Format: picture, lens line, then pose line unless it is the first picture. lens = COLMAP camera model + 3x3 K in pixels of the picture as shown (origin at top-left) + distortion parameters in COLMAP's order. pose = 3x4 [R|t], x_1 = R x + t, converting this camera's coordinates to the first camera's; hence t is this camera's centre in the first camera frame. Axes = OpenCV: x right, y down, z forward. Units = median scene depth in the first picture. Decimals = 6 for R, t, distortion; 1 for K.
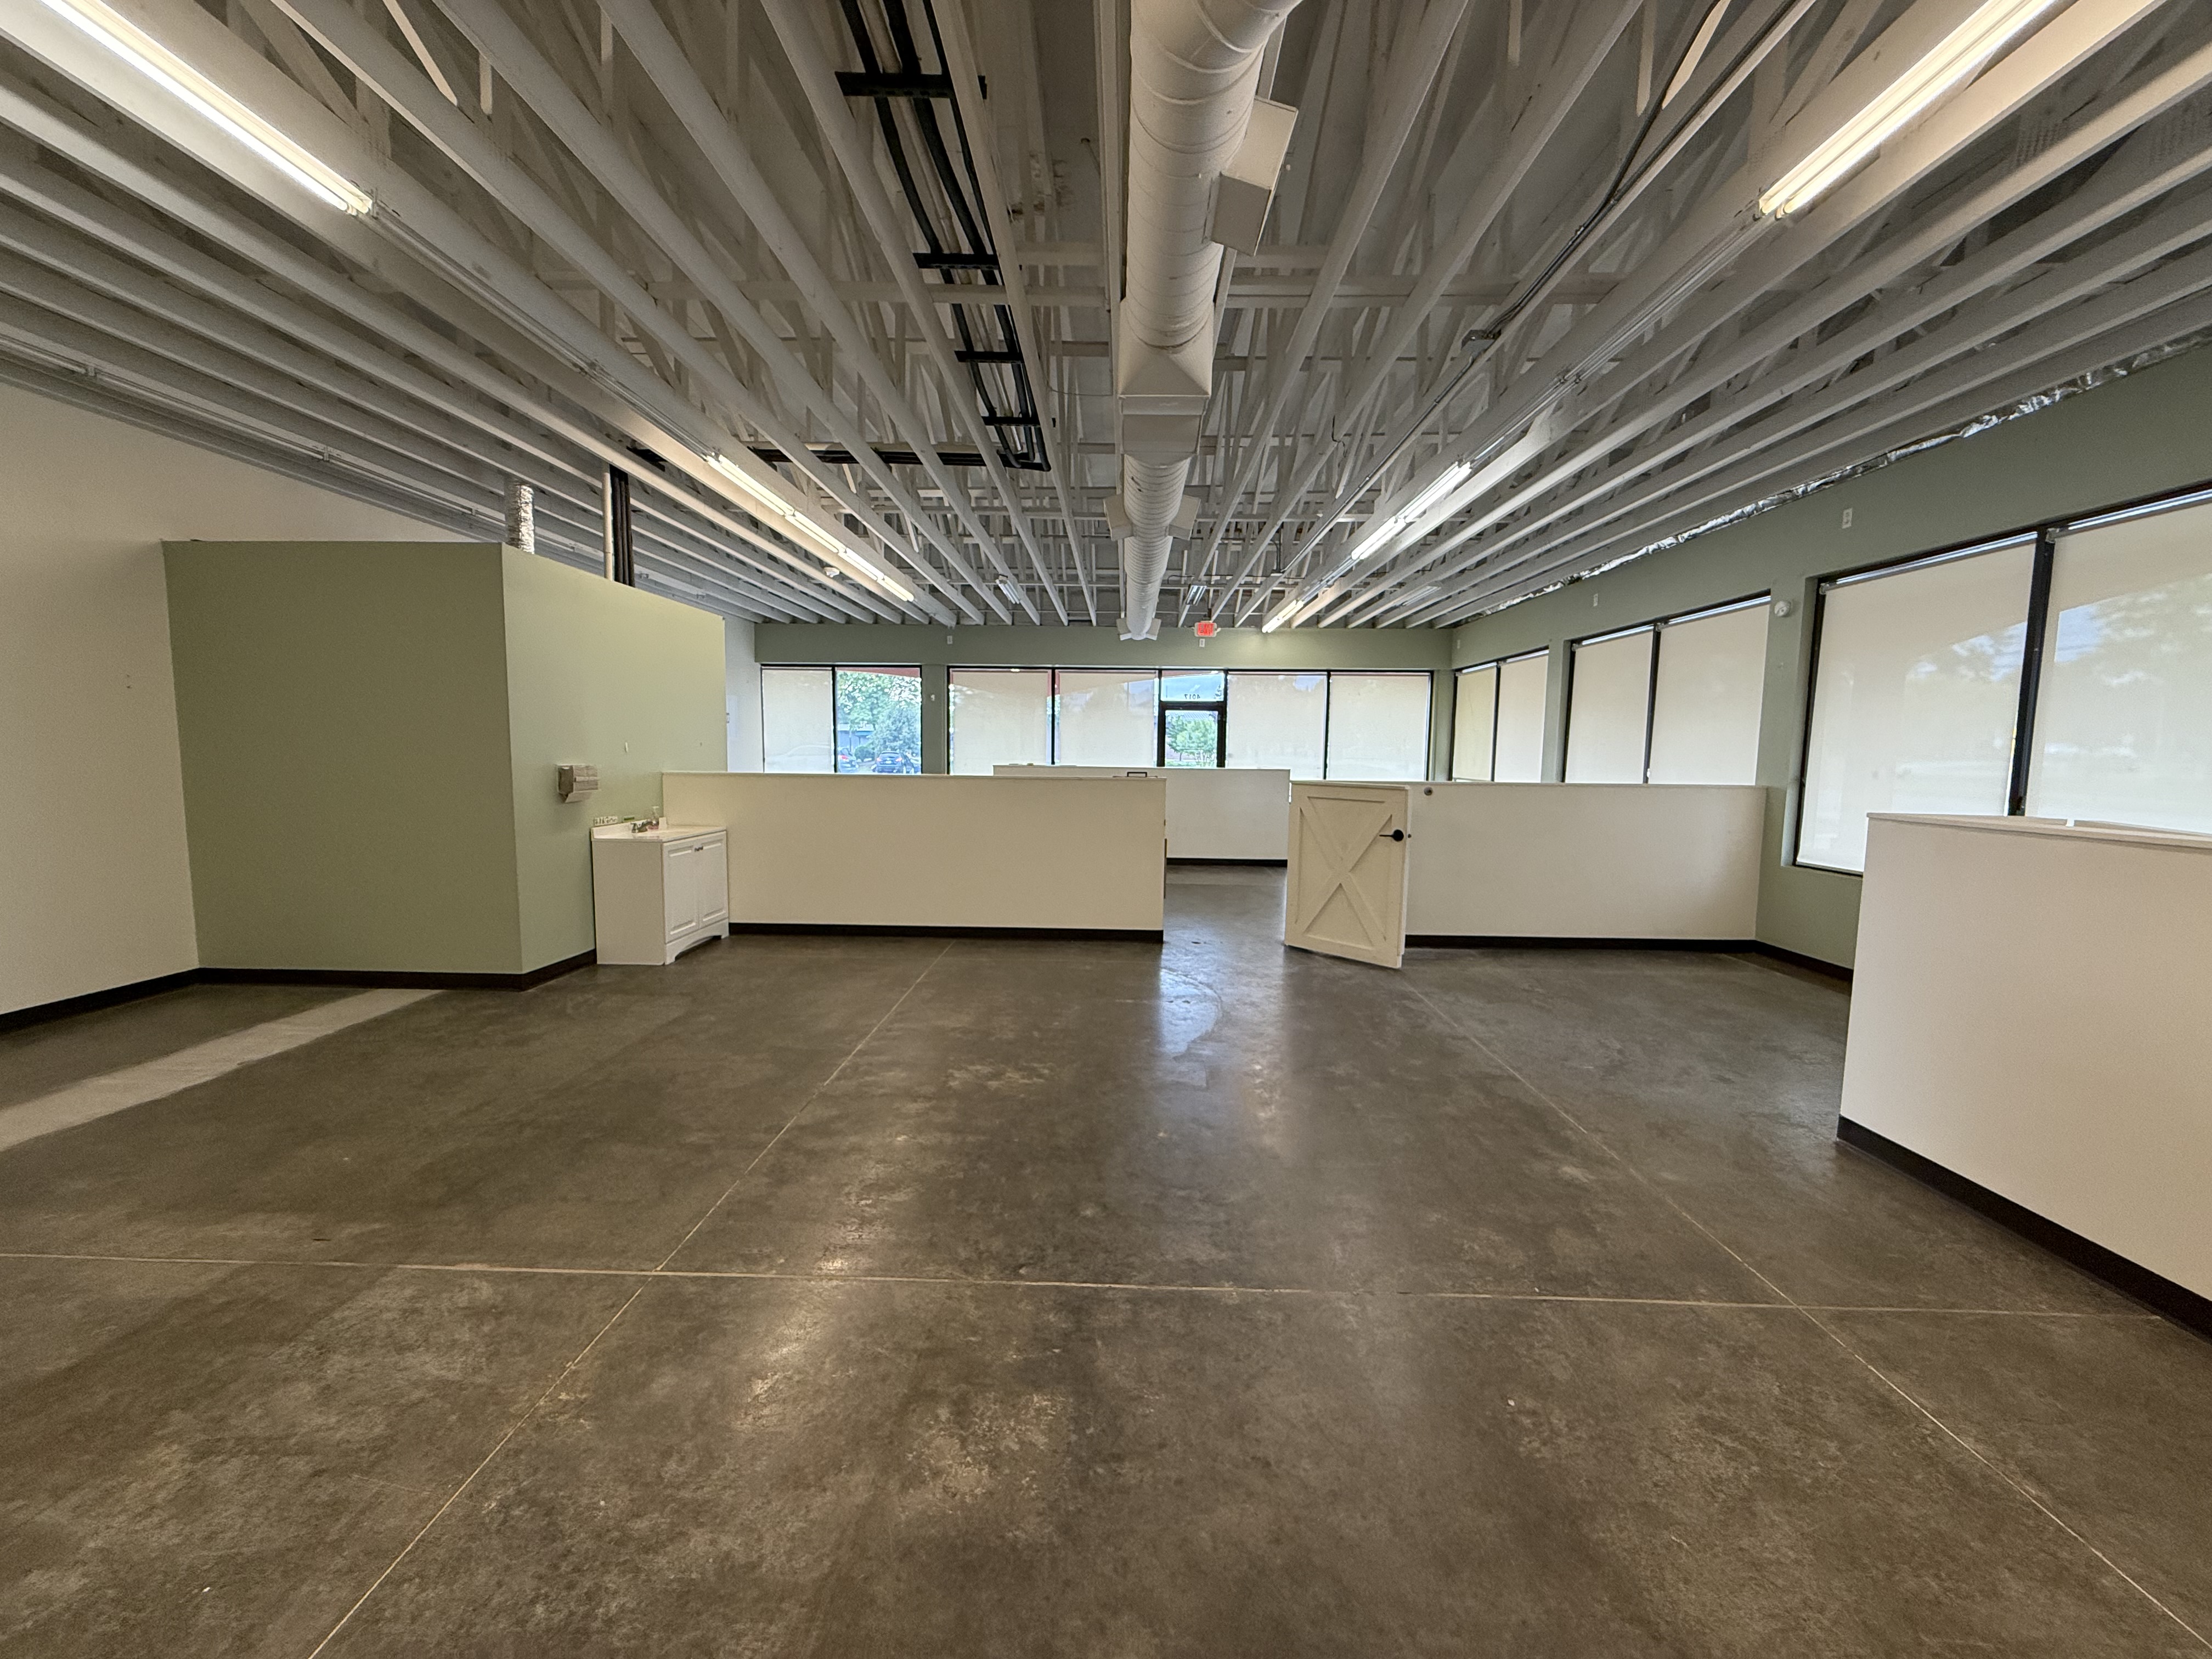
lens RADIAL K [[881.4, 0, 1097.4], [0, 881.4, 832.8], [0, 0, 1]] dist [-0.000583, -0.000170]
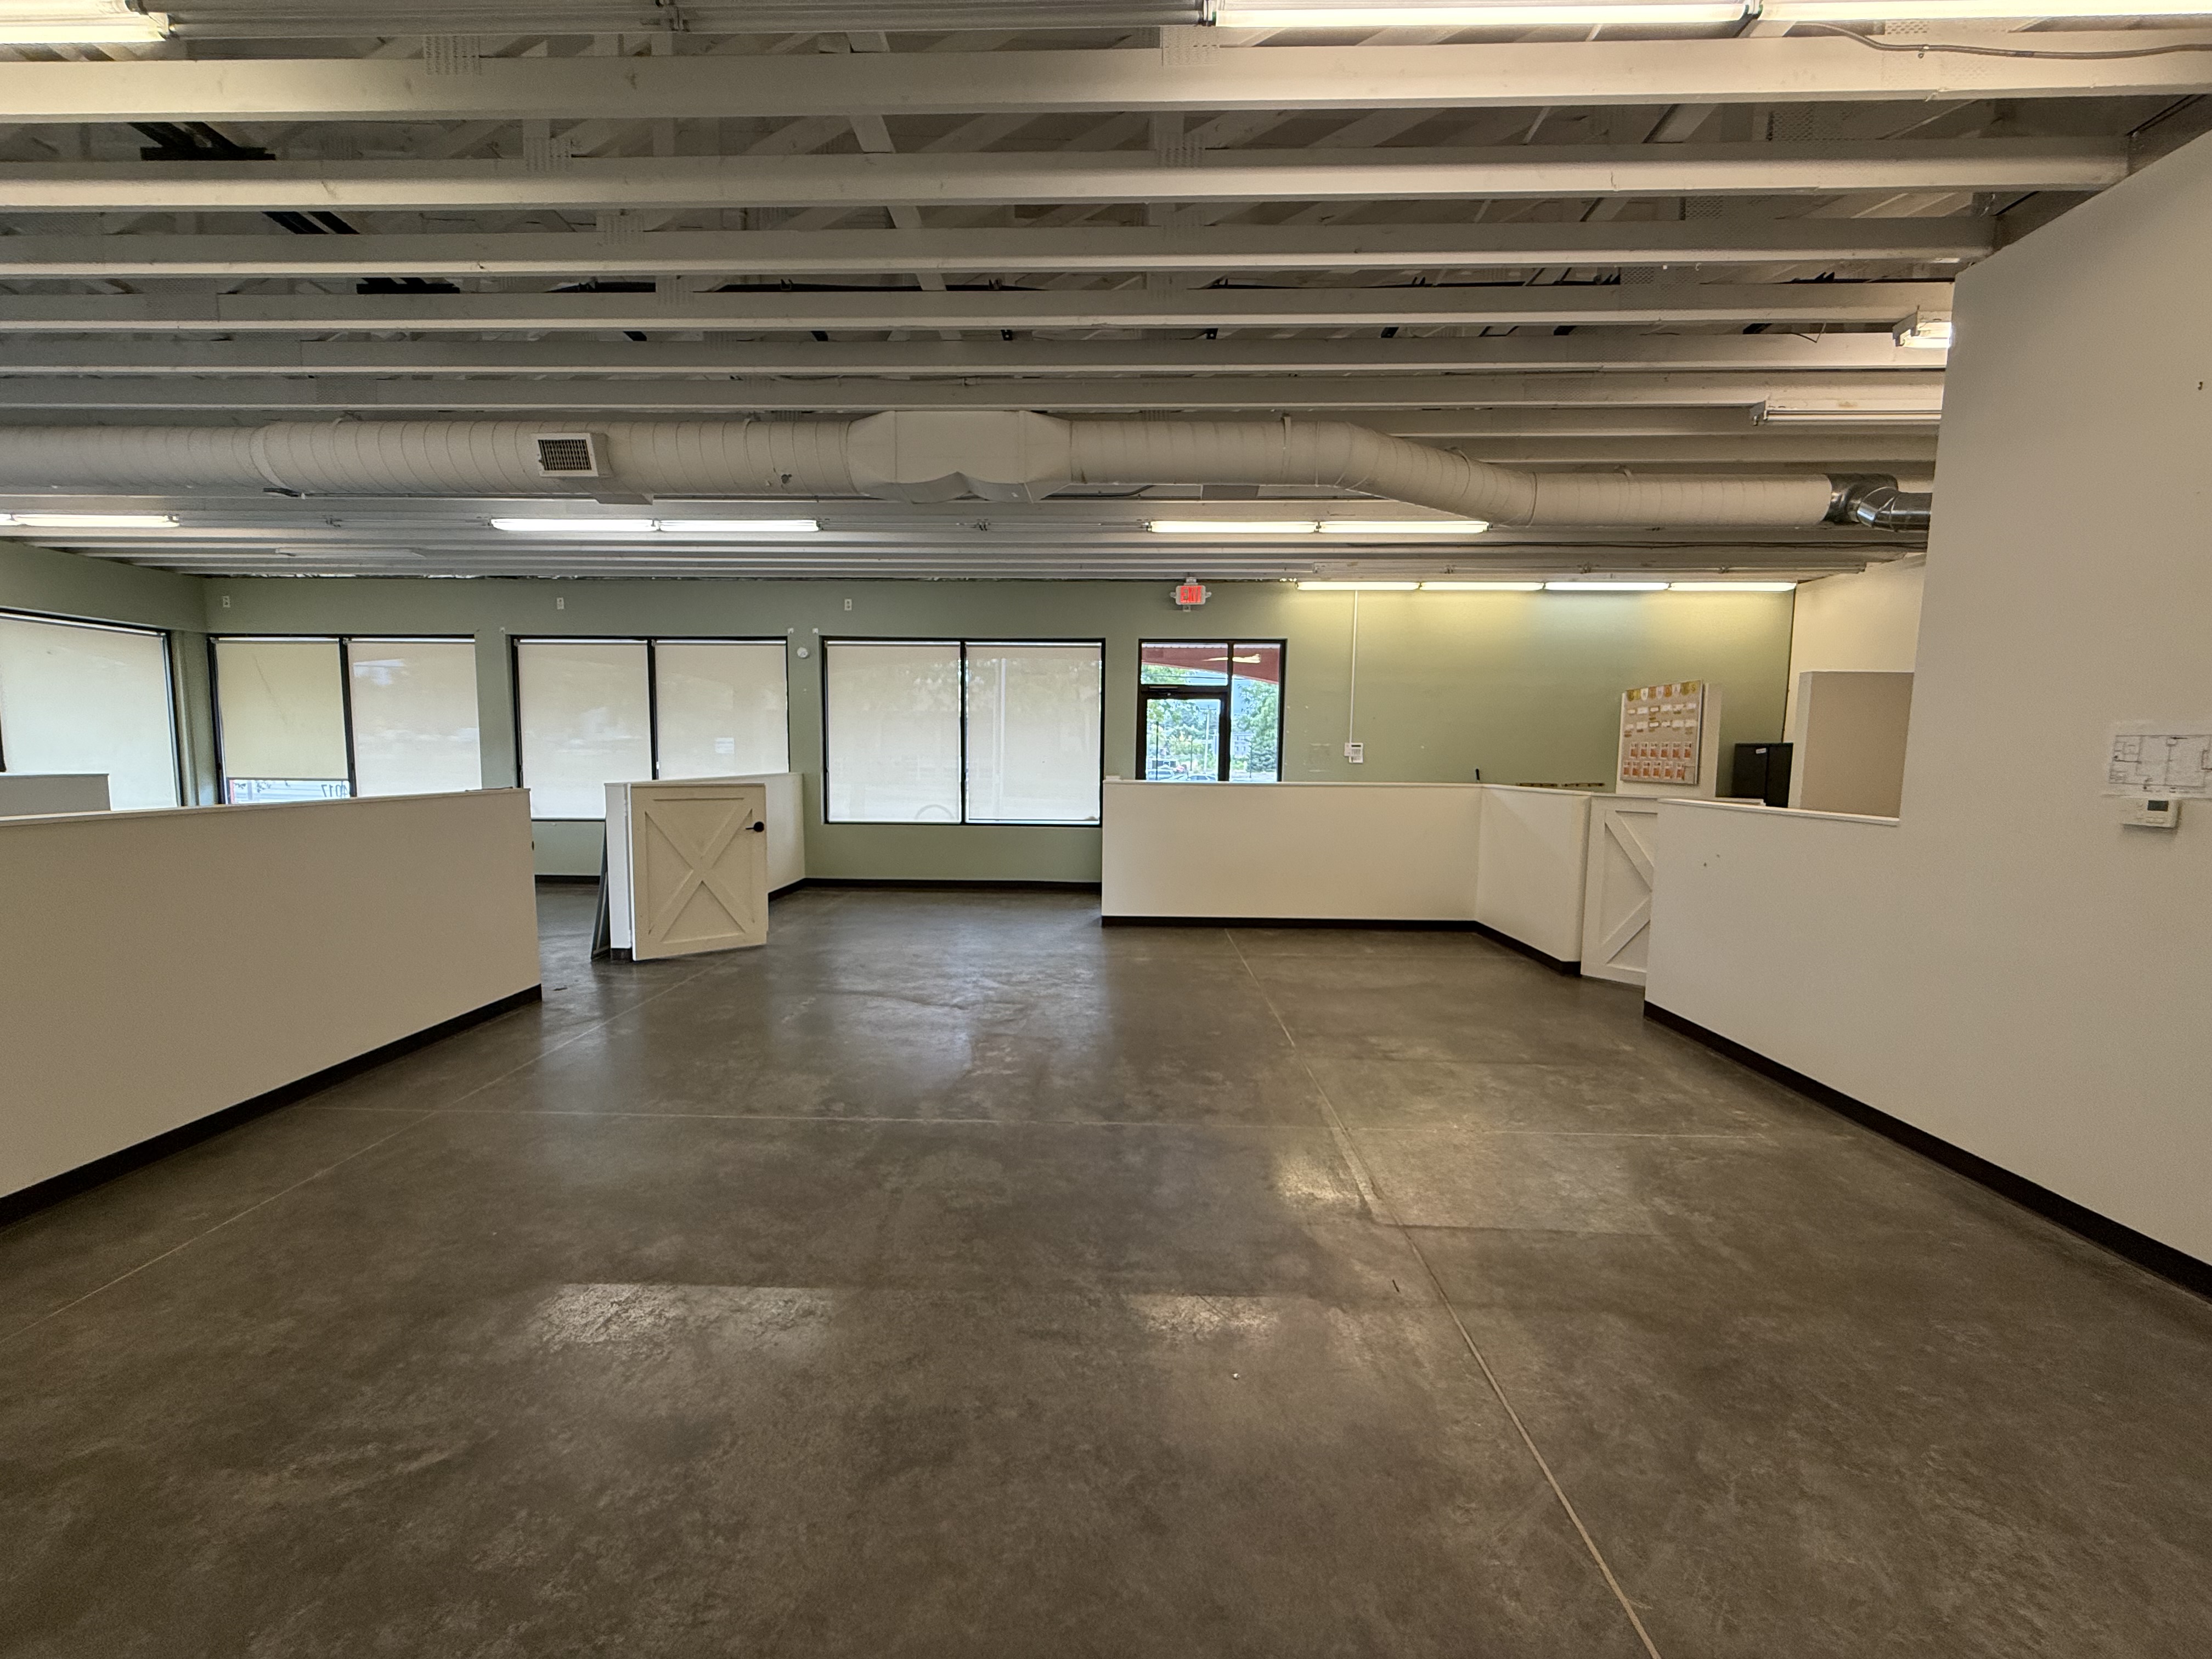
lens RADIAL K [[881.4, 0, 1097.4], [0, 881.4, 832.8], [0, 0, 1]] dist [-0.000583, -0.000170]
pose [[-0.004050, -0.103549, 0.994616, -0.972610], [0.083570, 0.991110, 0.103525, -0.086892], [-0.996494, 0.083539, 0.004639, 0.695493]]
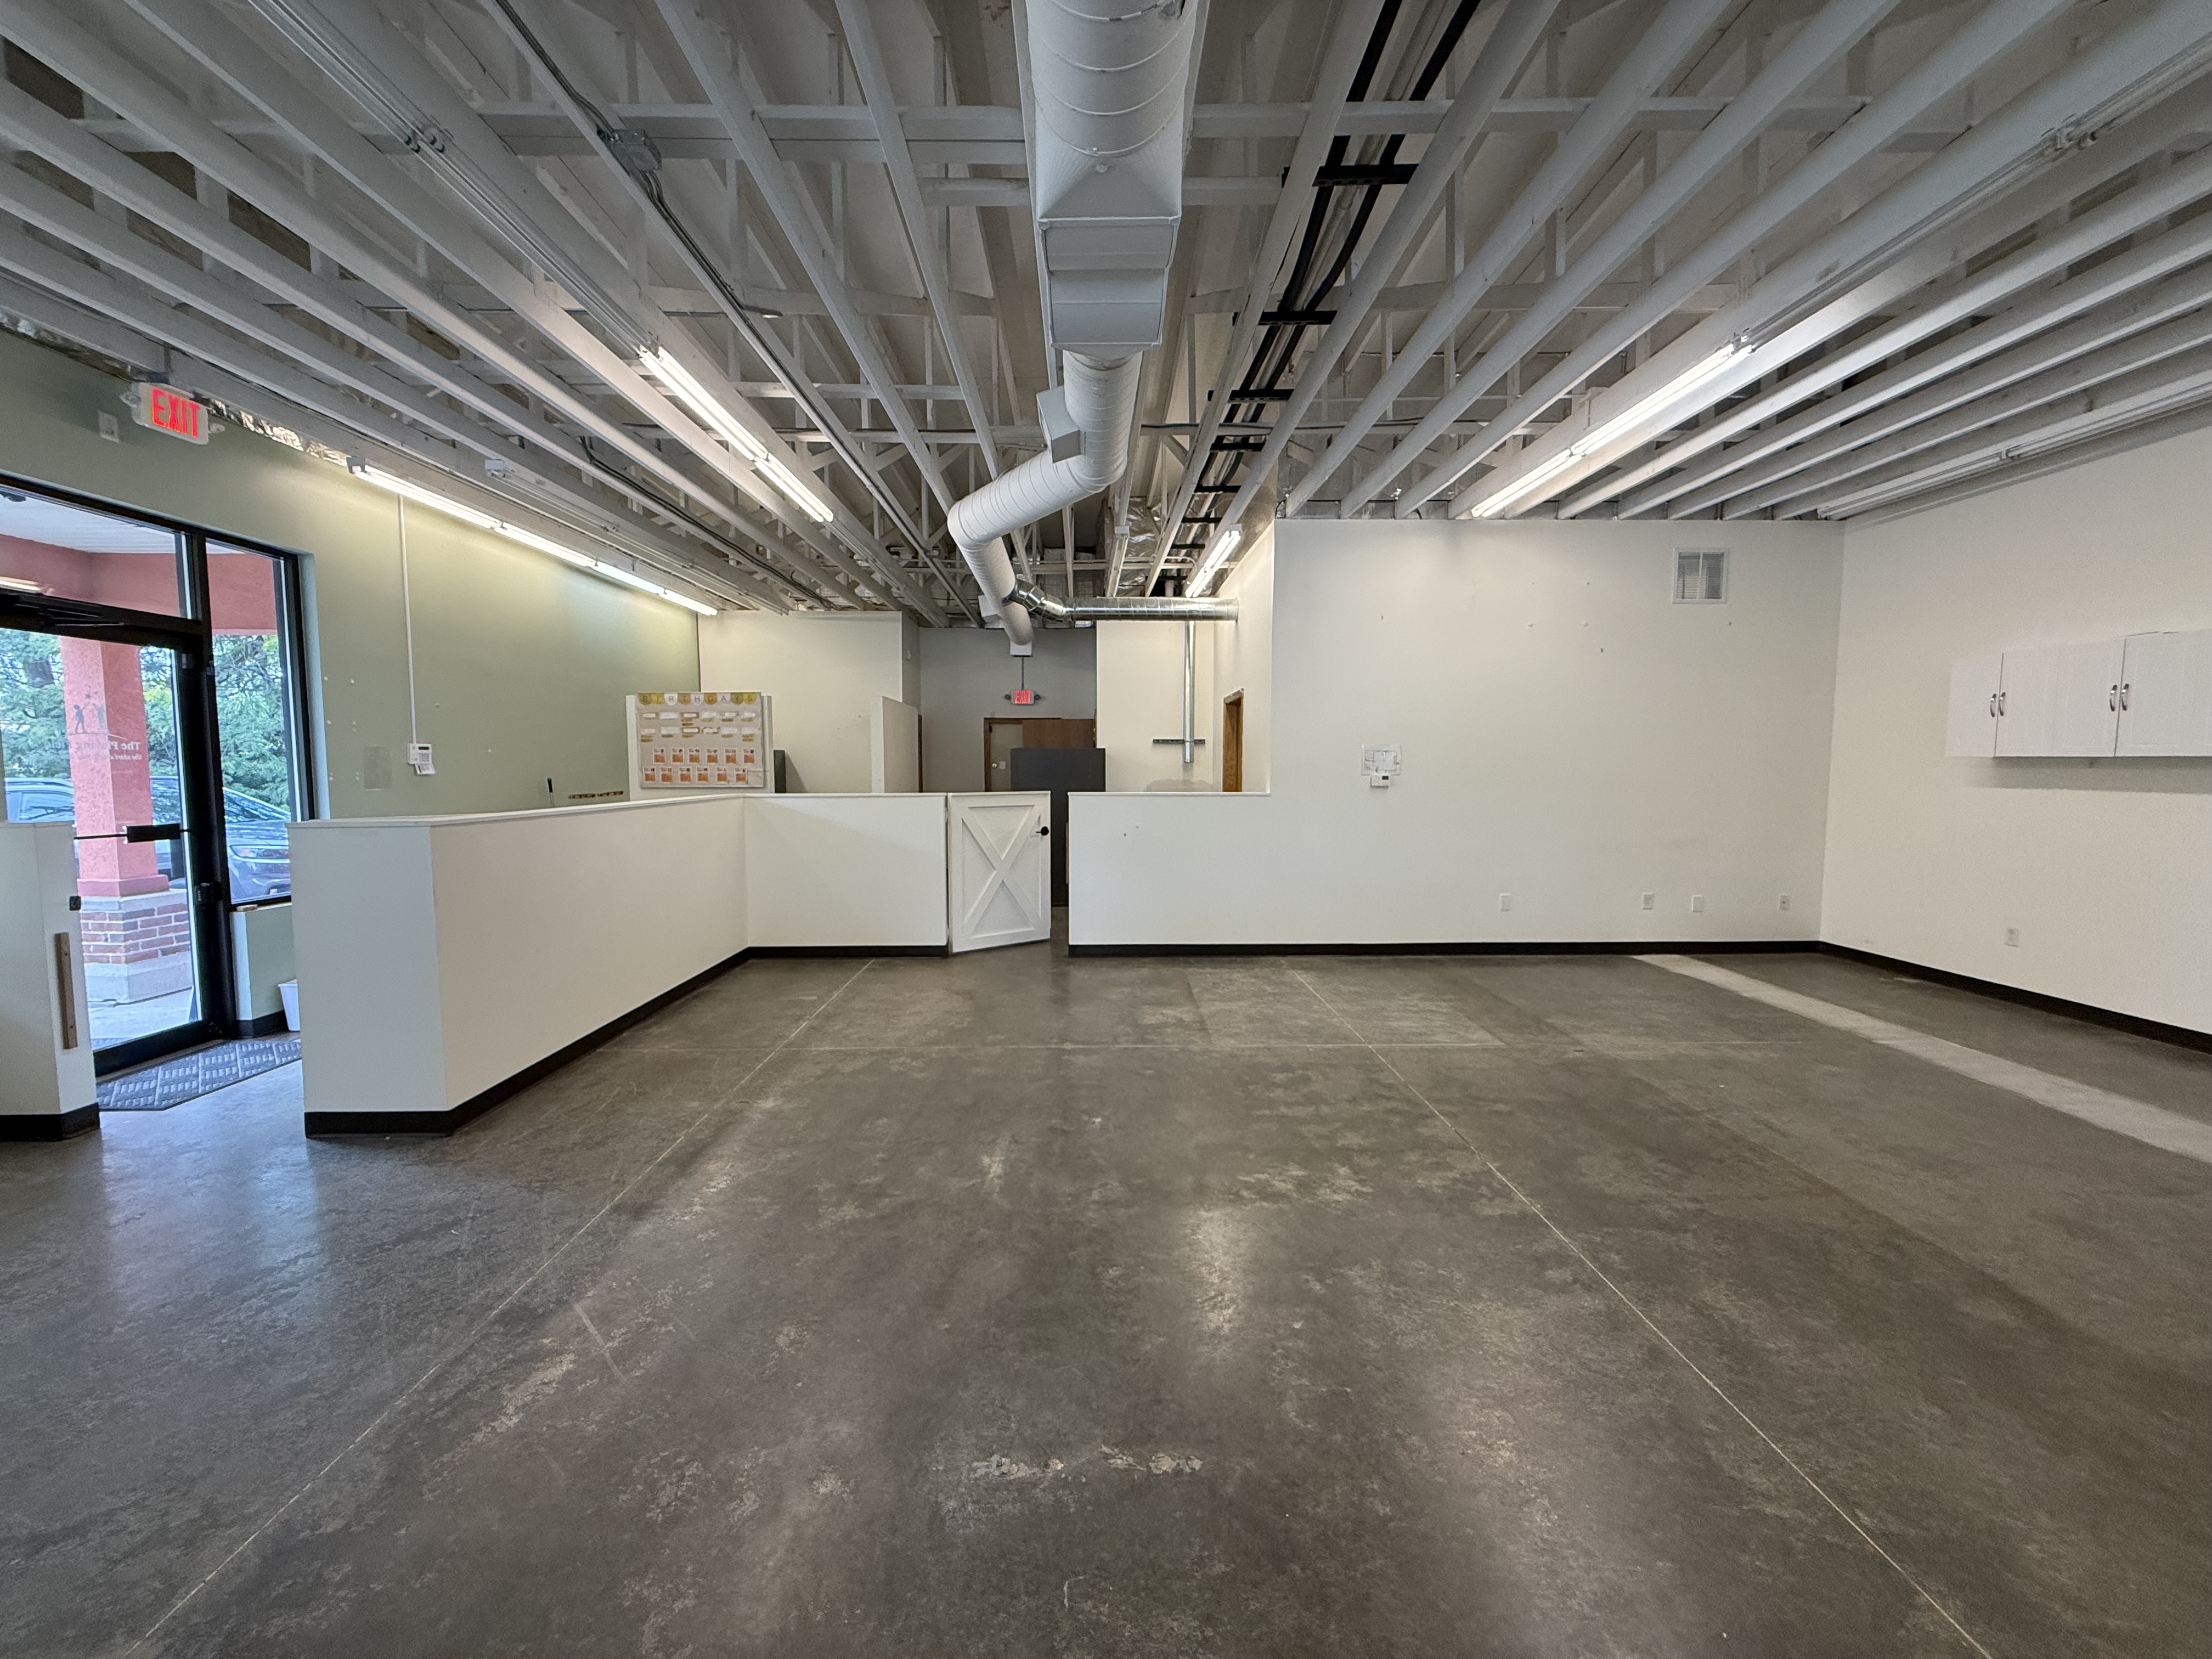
lens RADIAL K [[881.4, 0, 1097.4], [0, 881.4, 832.8], [0, 0, 1]] dist [-0.000583, -0.000170]
pose [[-0.998871, -0.006795, -0.047007, 0.089974], [-0.014644, 0.985558, 0.168705, -0.135377], [0.045182, 0.169203, -0.984545, 1.419072]]
